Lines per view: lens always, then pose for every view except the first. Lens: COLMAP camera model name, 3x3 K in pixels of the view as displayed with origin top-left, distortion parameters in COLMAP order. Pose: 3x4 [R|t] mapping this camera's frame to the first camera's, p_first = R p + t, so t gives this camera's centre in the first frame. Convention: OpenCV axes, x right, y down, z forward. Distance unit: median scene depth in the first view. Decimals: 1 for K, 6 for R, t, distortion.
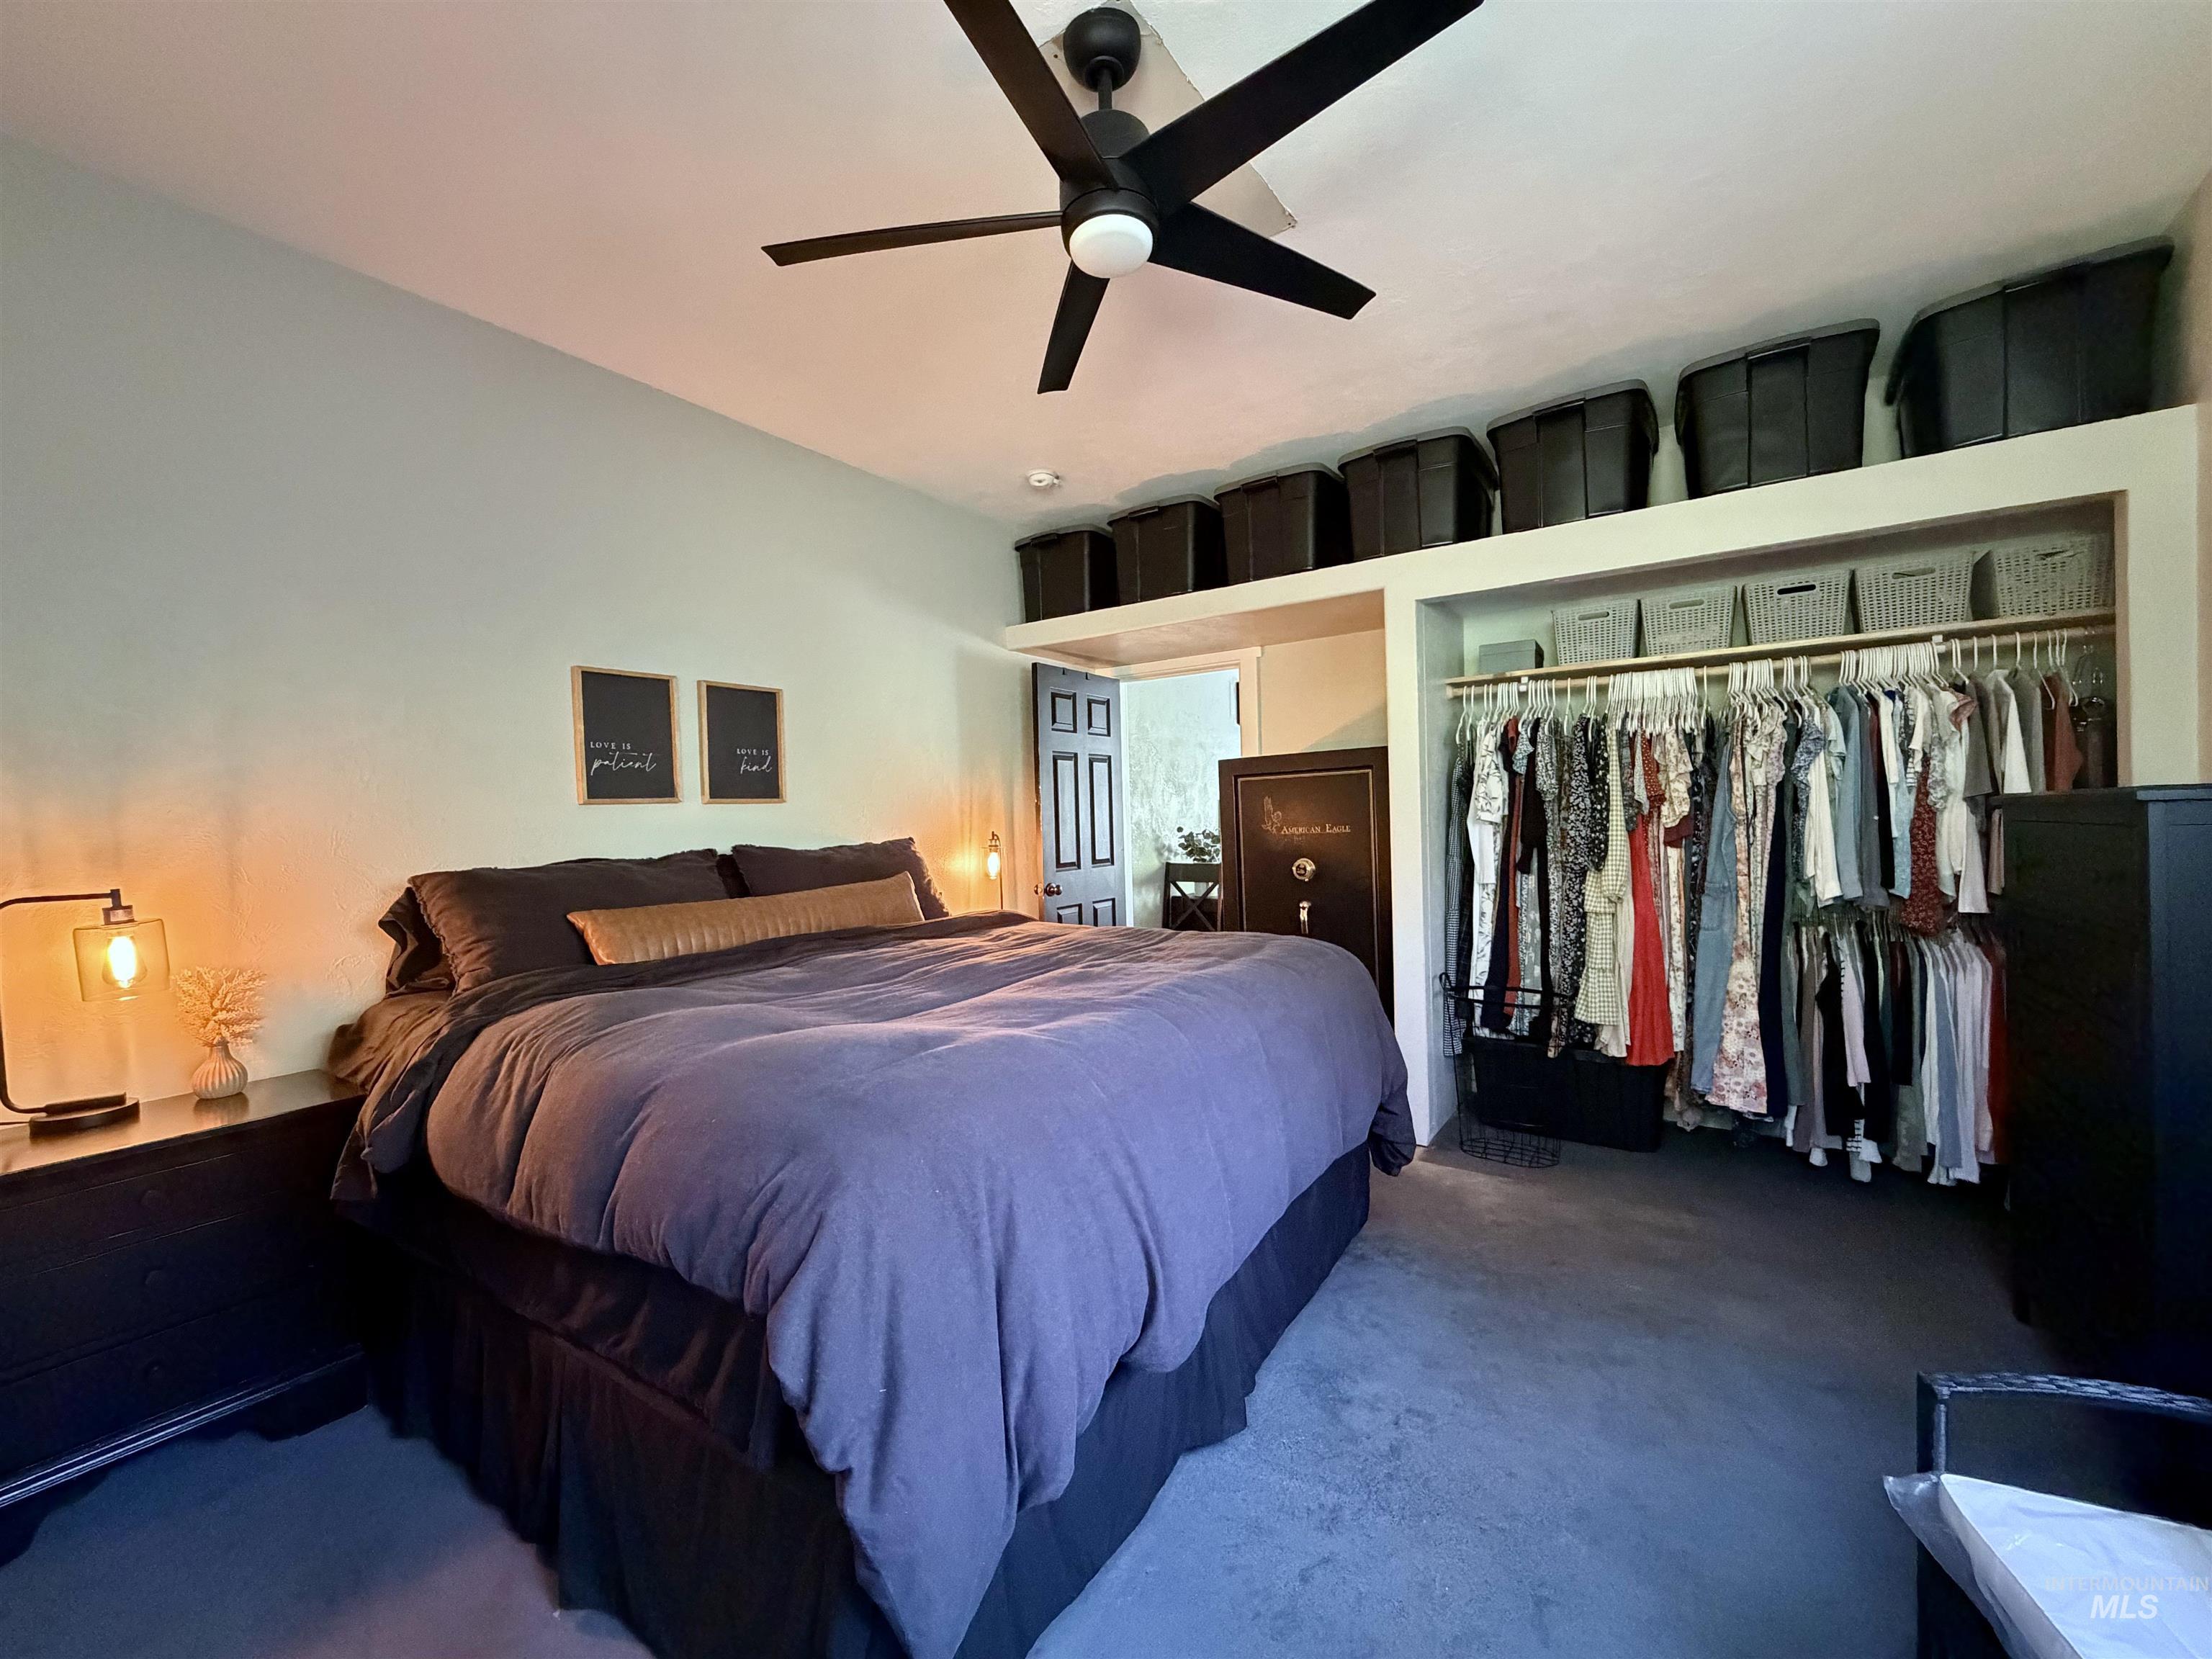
lens RADIAL K [[880.5, 0, 1106.0], [0, 880.5, 829.5], [0, 0, 1]] dist [0.000108, 0.000030]
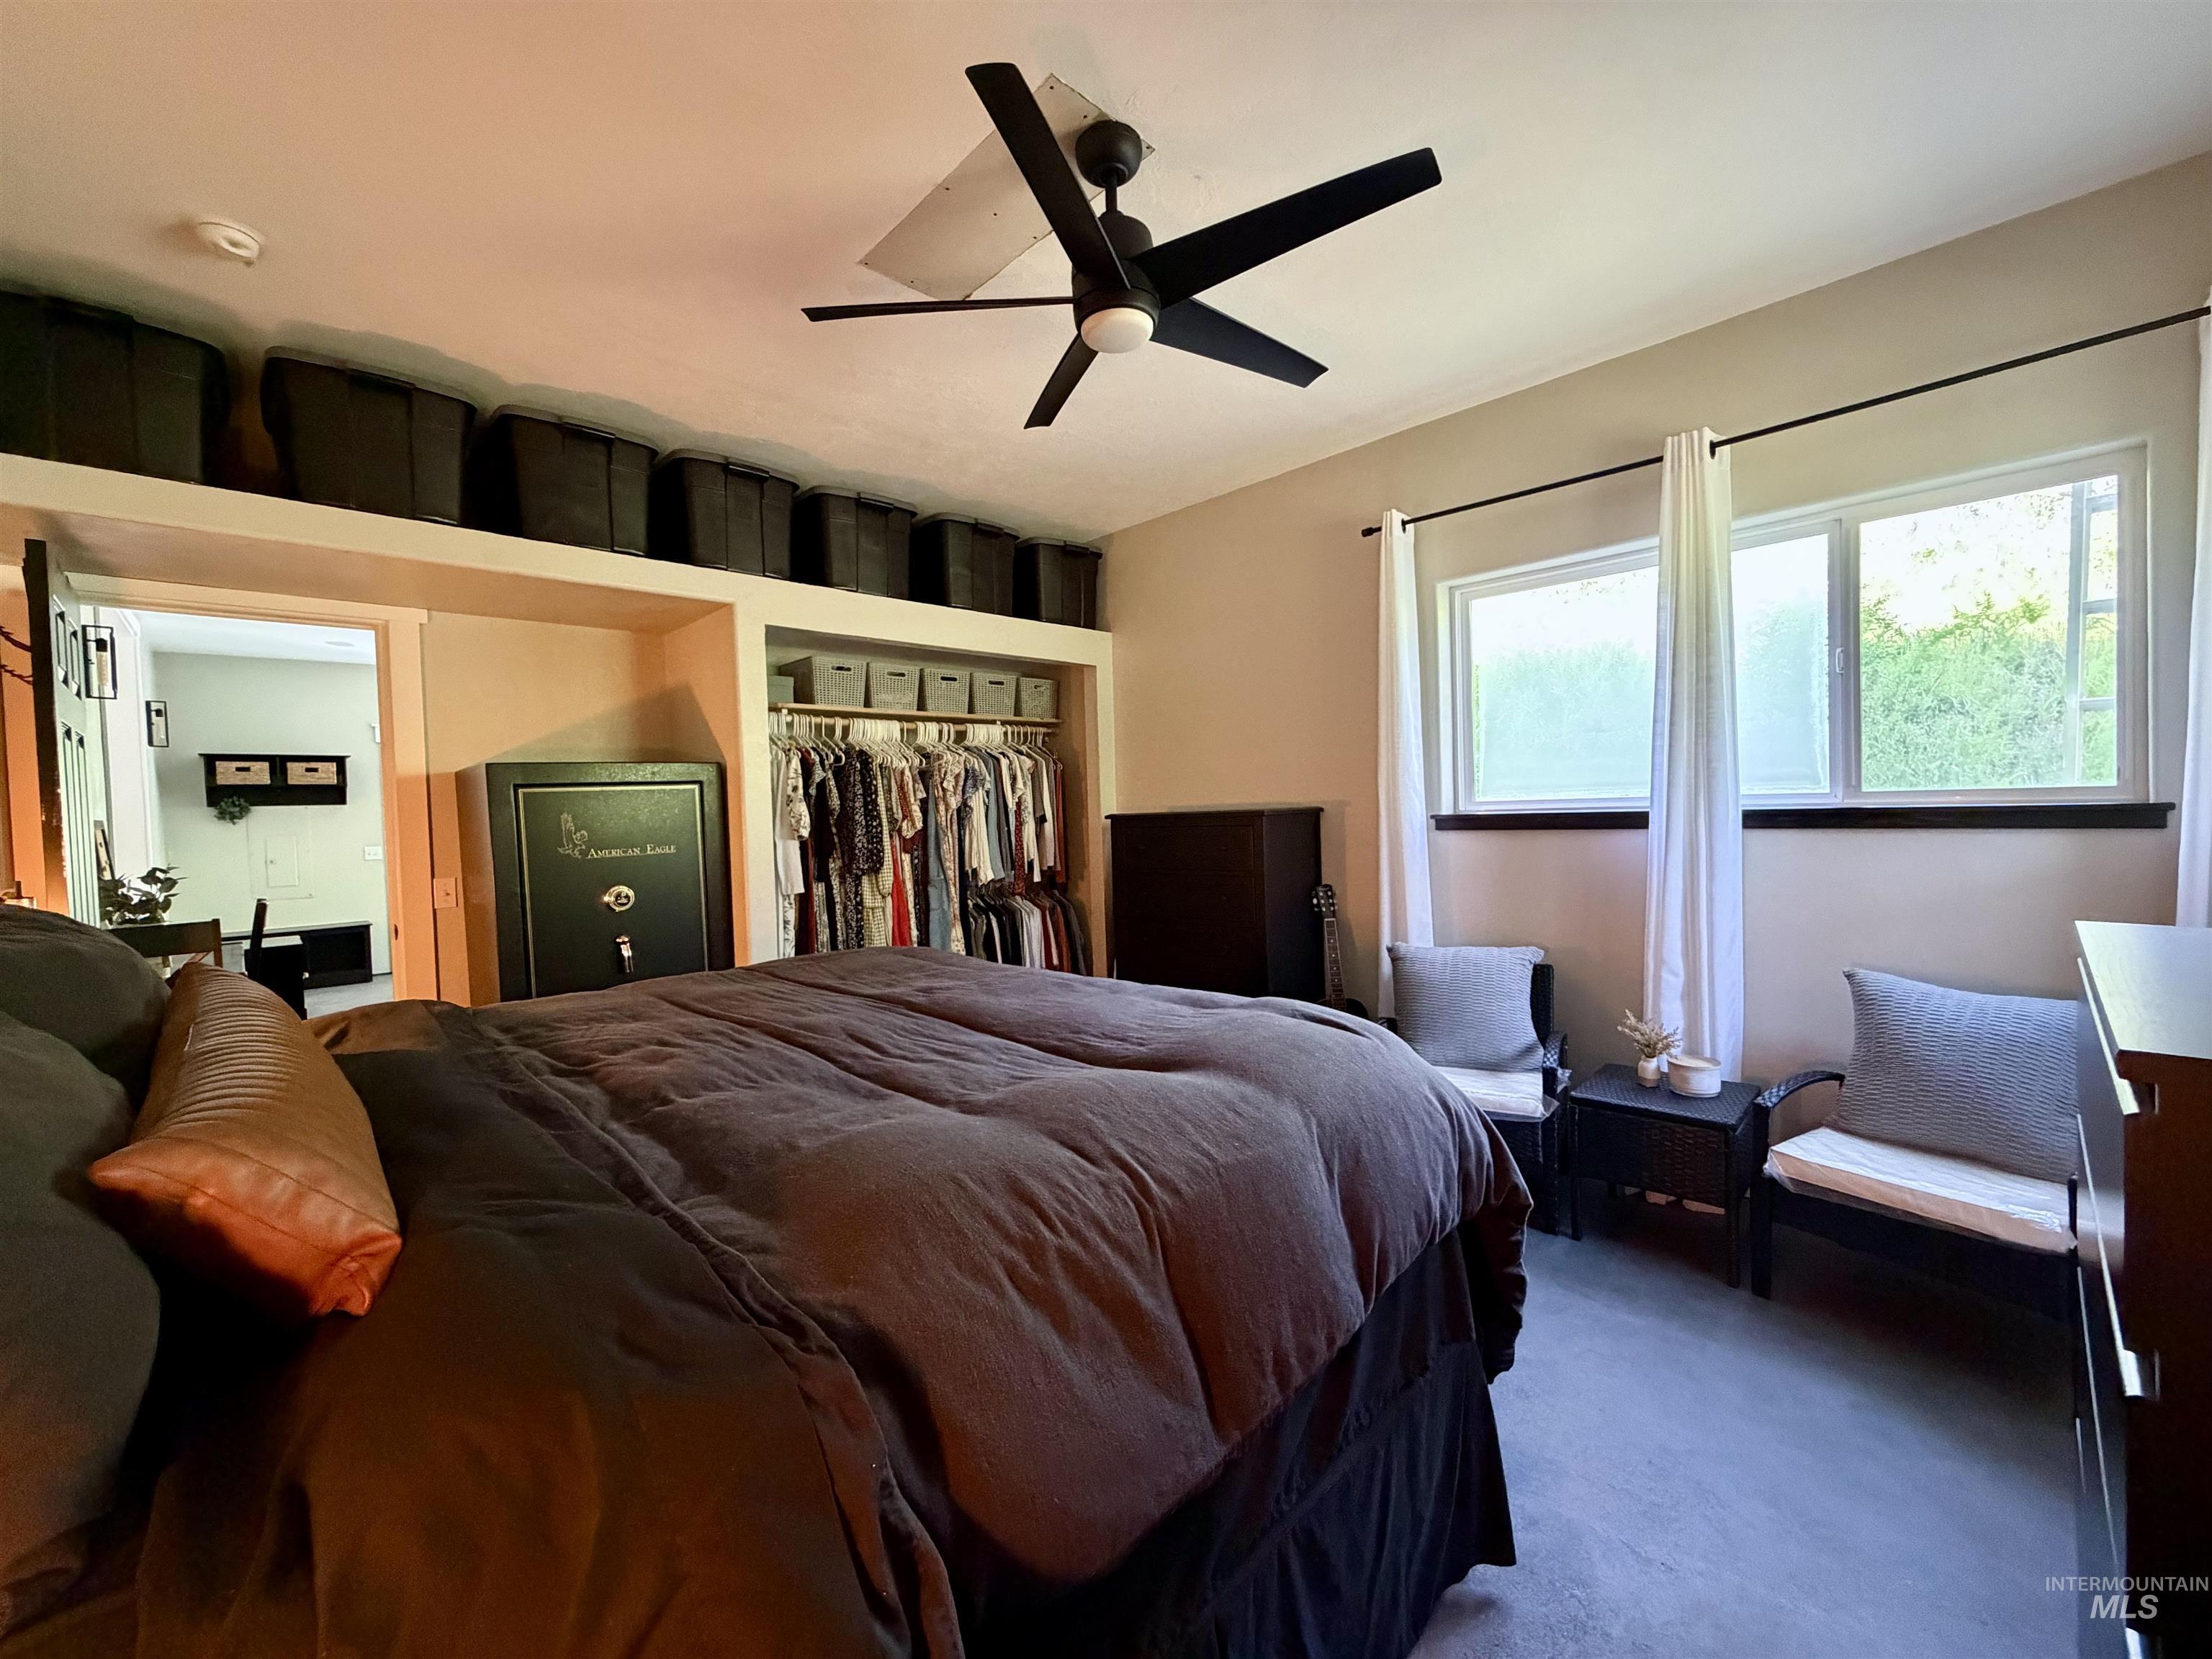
lens RADIAL K [[879.3, 0, 1106.0], [0, 879.3, 829.5], [0, 0, 1]] dist [0.020703, 0.000044]
pose [[0.203531, -0.001907, 0.979067, -0.601272], [0.047024, 0.998863, -0.007830, 0.008732], [-0.977939, 0.047634, 0.203389, 0.419469]]
